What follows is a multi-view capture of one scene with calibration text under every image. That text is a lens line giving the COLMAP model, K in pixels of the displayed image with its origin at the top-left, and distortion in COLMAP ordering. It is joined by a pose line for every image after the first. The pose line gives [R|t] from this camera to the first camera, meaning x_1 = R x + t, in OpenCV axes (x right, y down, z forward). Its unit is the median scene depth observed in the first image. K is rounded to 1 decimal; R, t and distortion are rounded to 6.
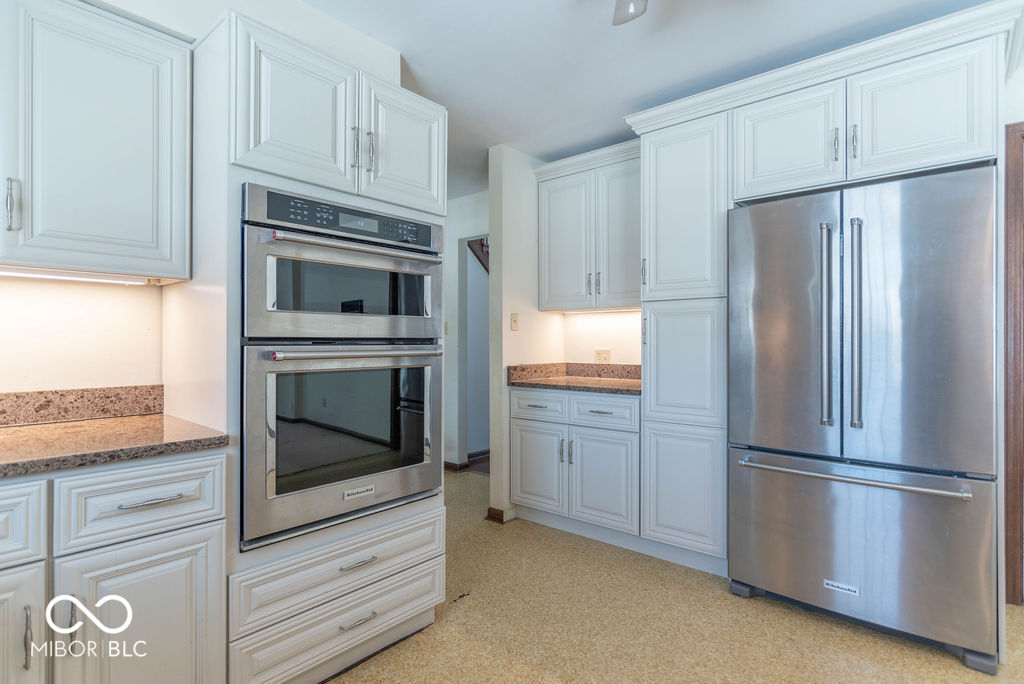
lens RADIAL K [[512.4, 0, 509.8], [0, 512.4, 341.4], [0, 0, 1]] dist [-0.010038, 0.003956]
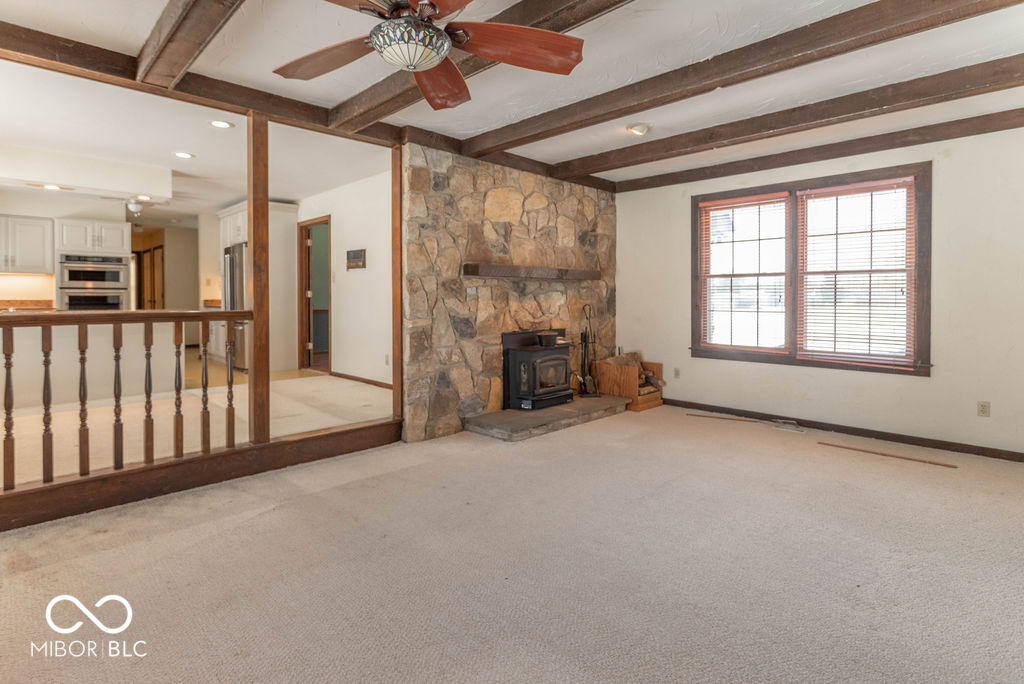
lens RADIAL K [[512.4, 0, 492.5], [0, 512.4, 300.3], [0, 0, 1]] dist [-0.010038, 0.003956]
pose [[0.992514, 0.002993, -0.122090, 2.961756], [-0.002402, 0.999985, 0.004989, 0.057913], [0.122104, -0.004659, 0.992506, -2.329511]]
